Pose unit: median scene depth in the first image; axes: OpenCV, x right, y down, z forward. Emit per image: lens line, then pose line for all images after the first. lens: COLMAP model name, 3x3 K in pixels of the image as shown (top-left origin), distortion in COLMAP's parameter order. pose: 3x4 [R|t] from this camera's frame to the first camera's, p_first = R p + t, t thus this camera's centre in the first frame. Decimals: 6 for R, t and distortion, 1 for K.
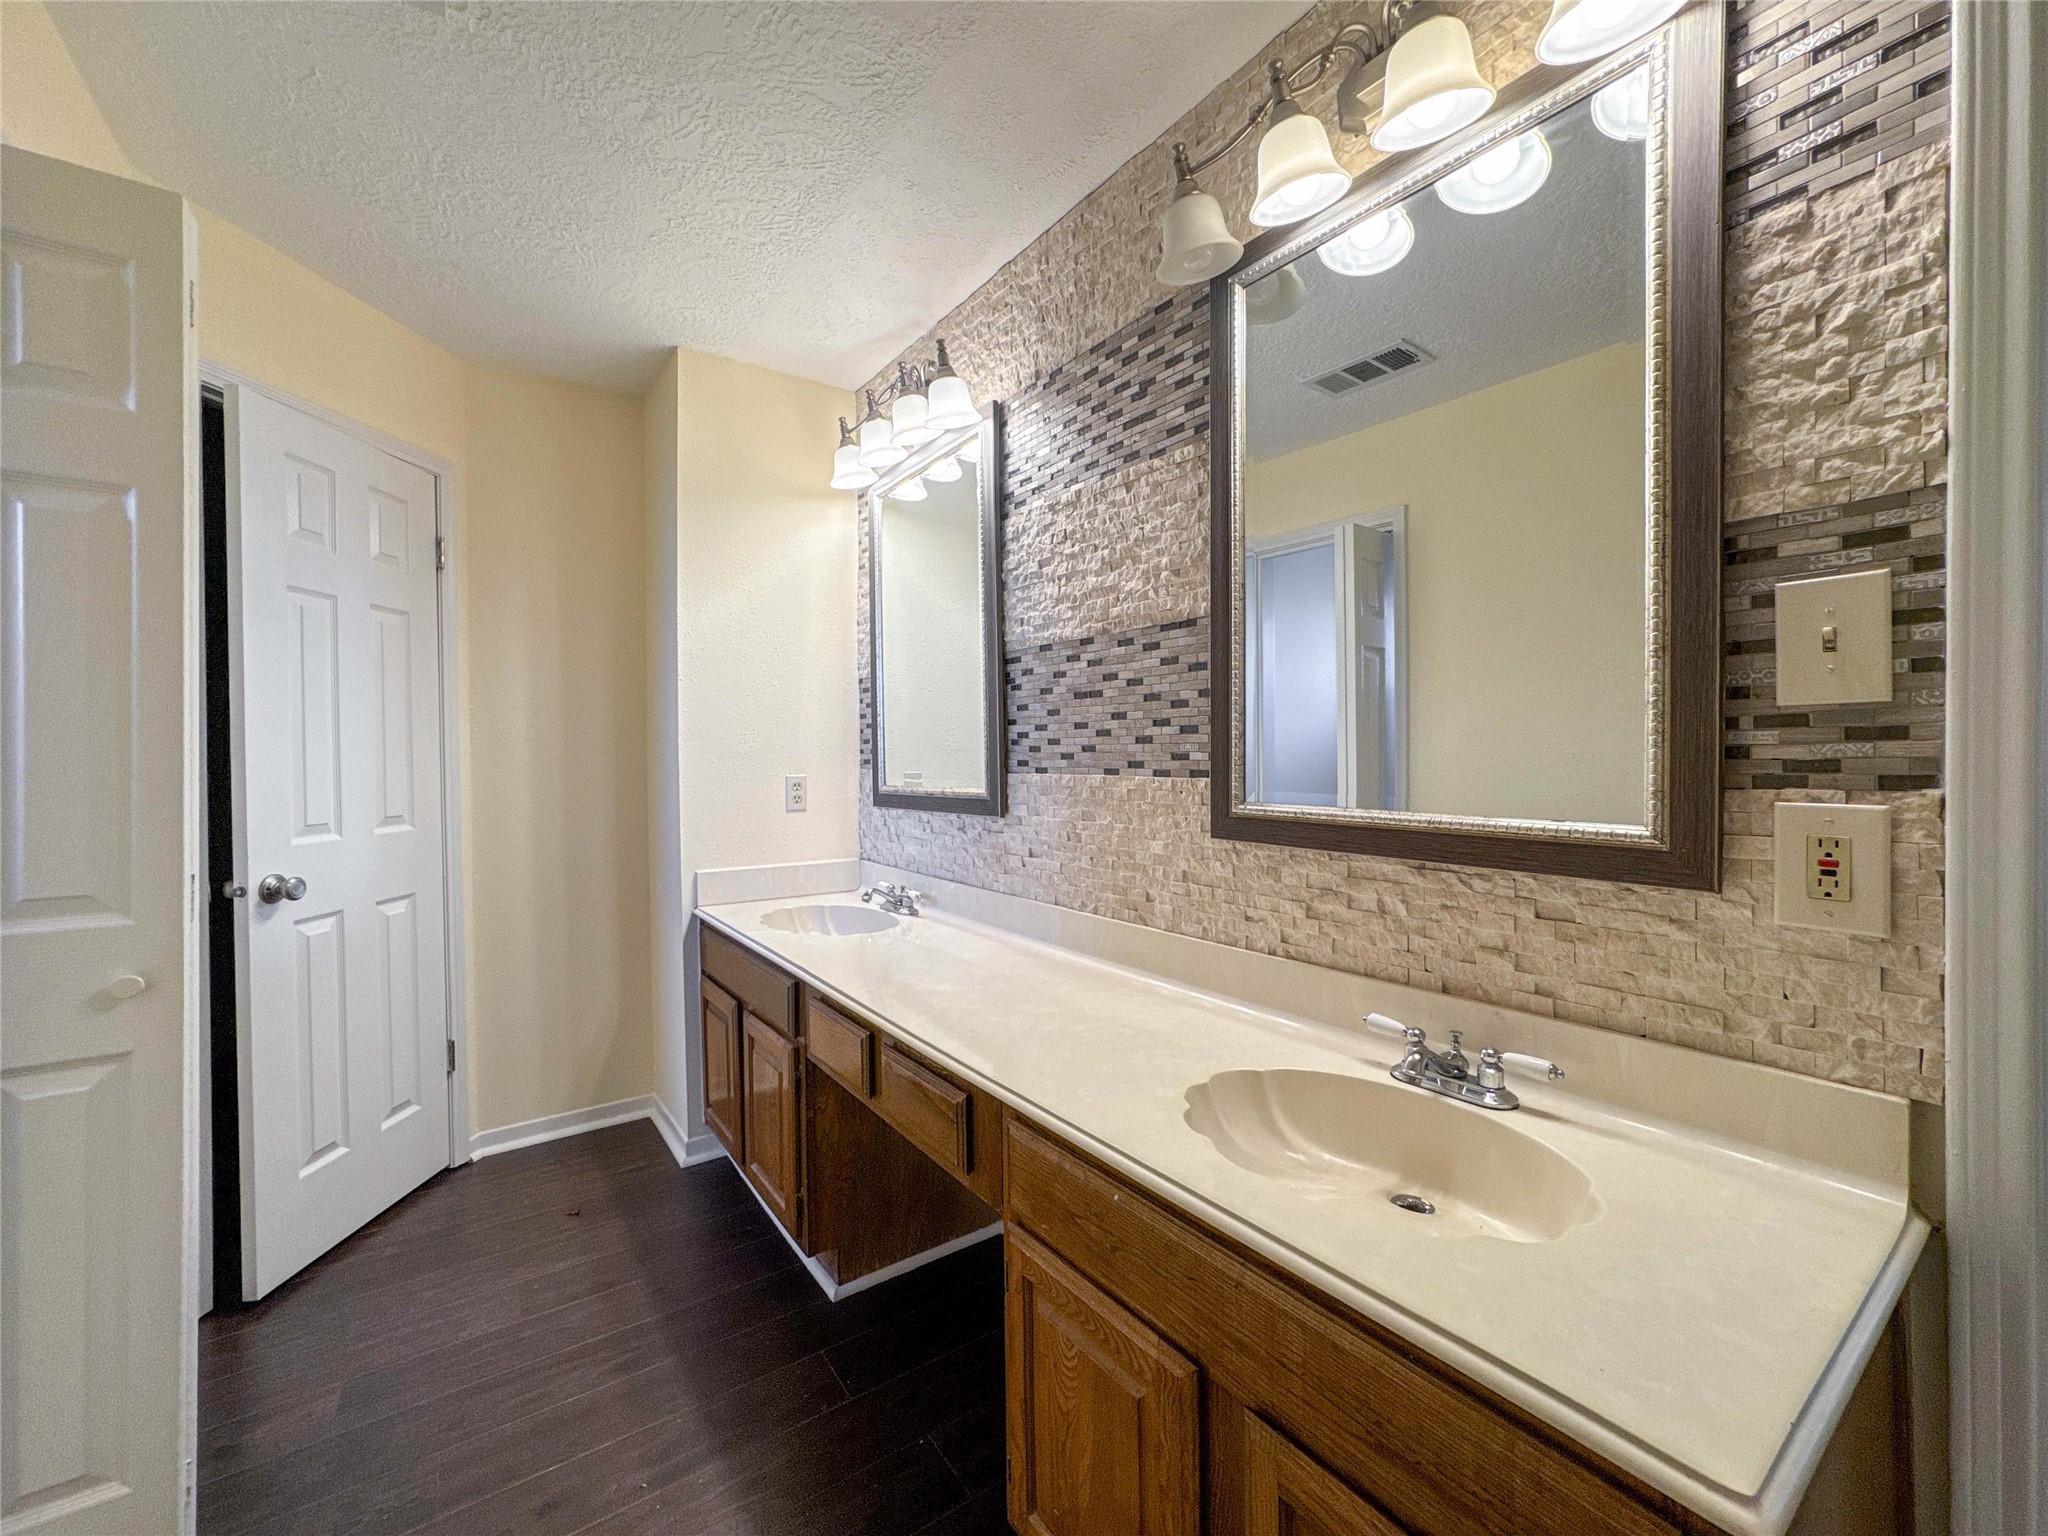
lens RADIAL K [[828.6, 0, 1013.1], [0, 828.6, 766.1], [0, 0, 1]] dist [-0.045048, 0.018771]
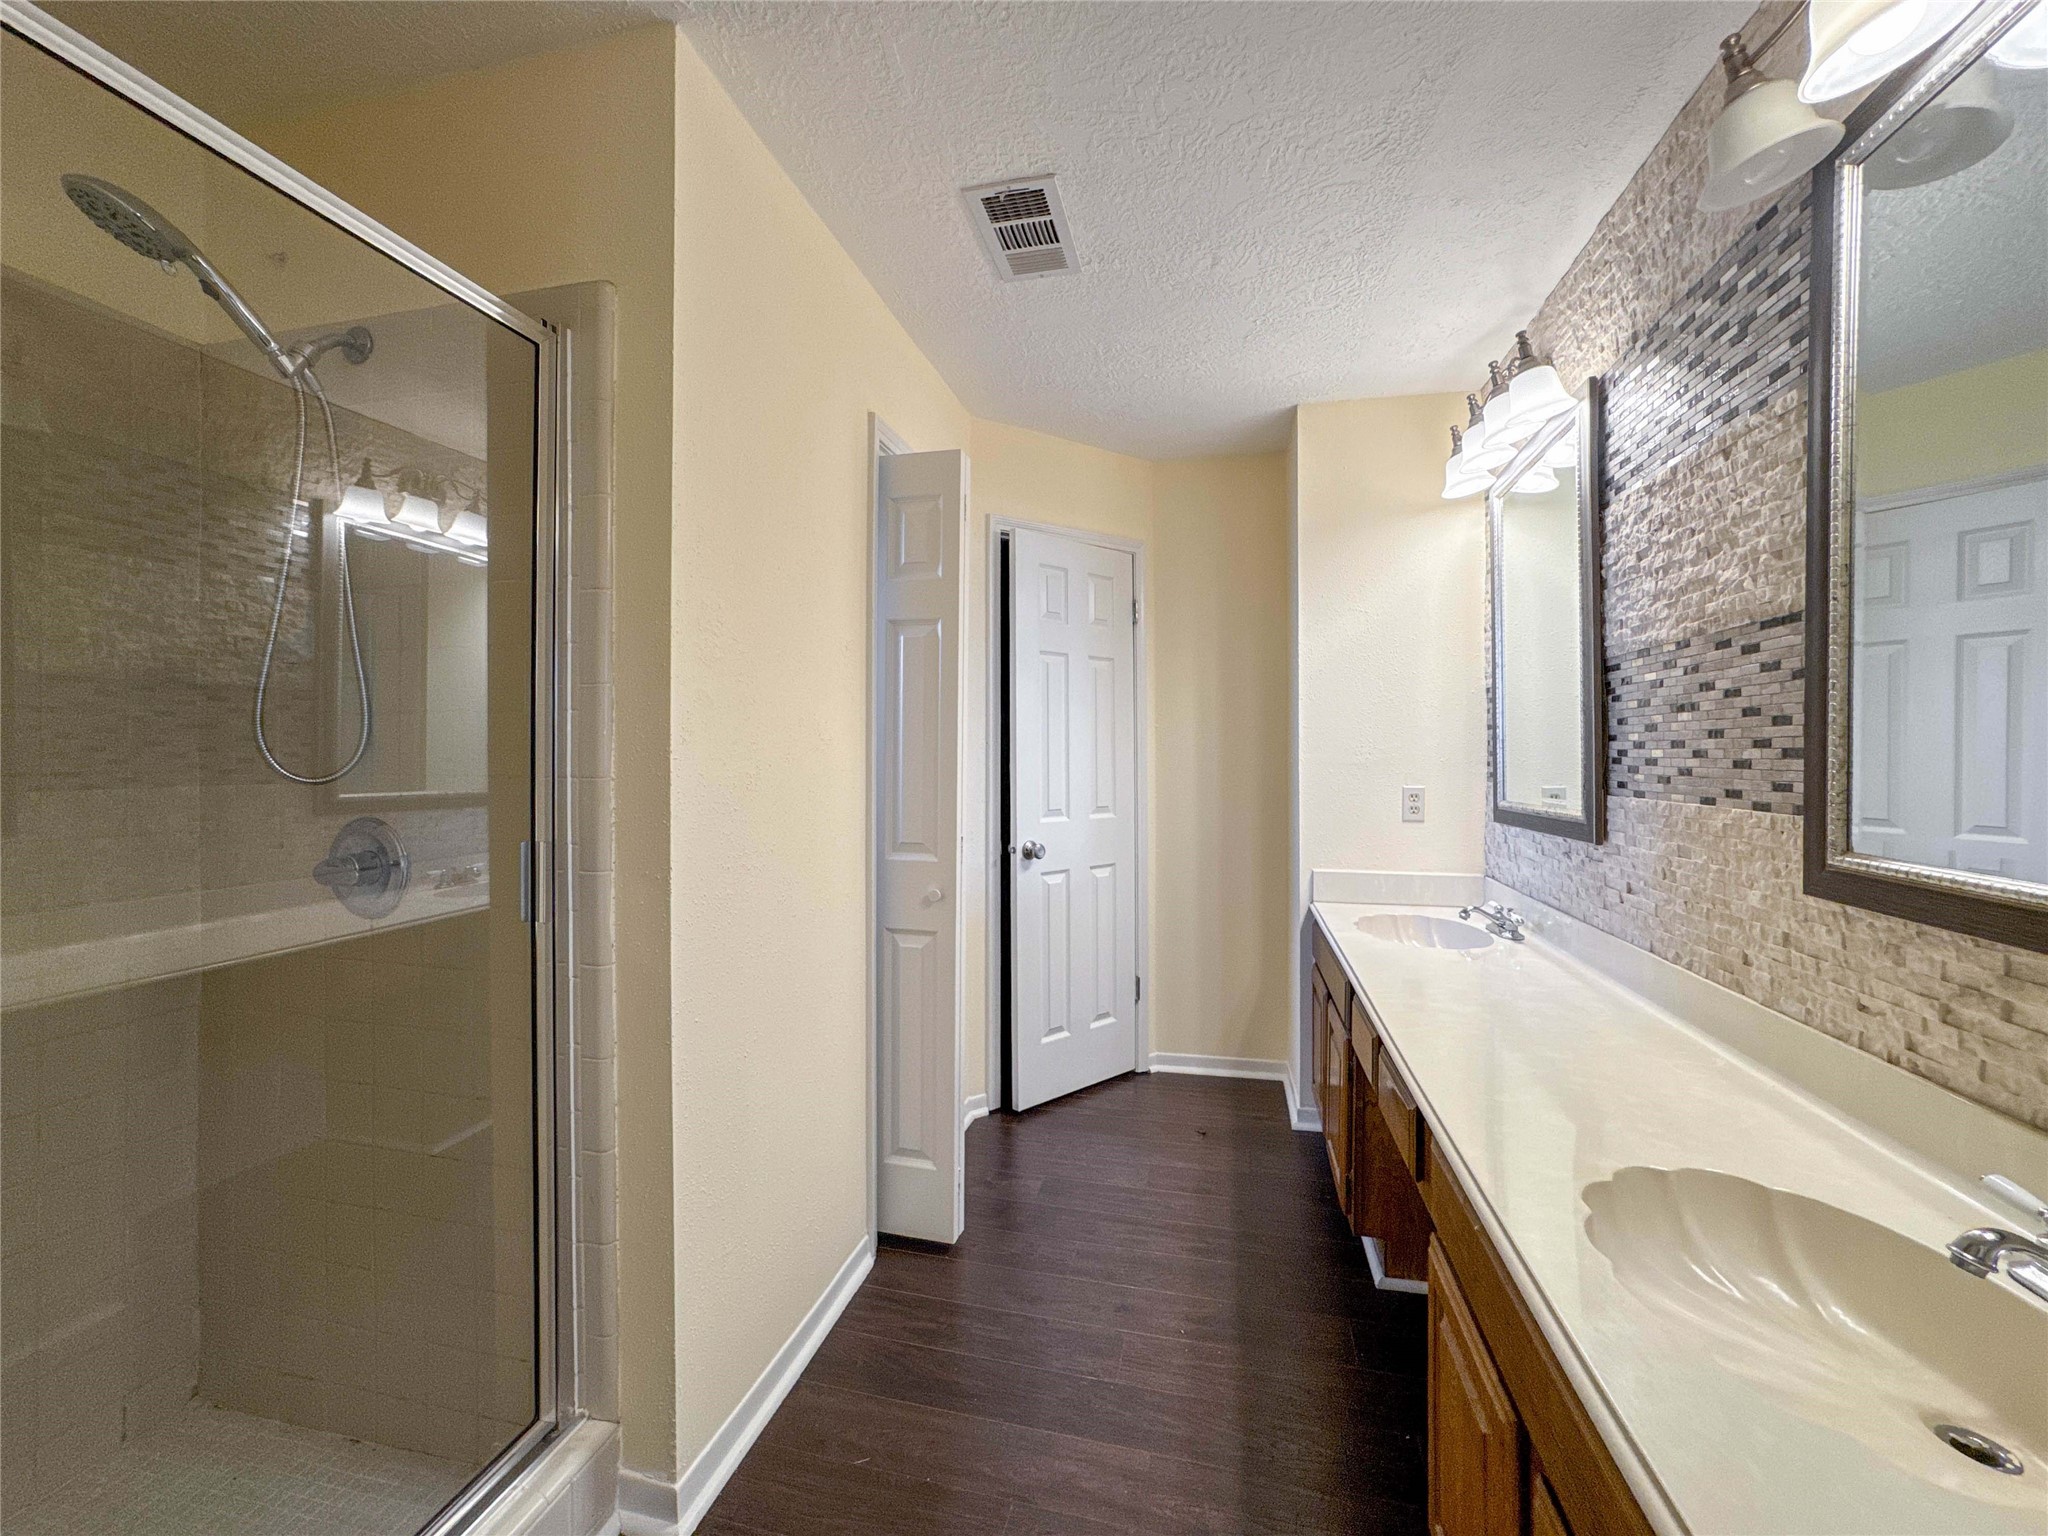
lens RADIAL K [[828.6, 0, 1013.1], [0, 828.6, 766.1], [0, 0, 1]] dist [-0.045048, 0.018771]
pose [[0.650420, 0.017447, -0.759374, 0.273130], [-0.014472, 0.999839, 0.010576, -0.025804], [0.759437, 0.004110, 0.650568, -0.051739]]
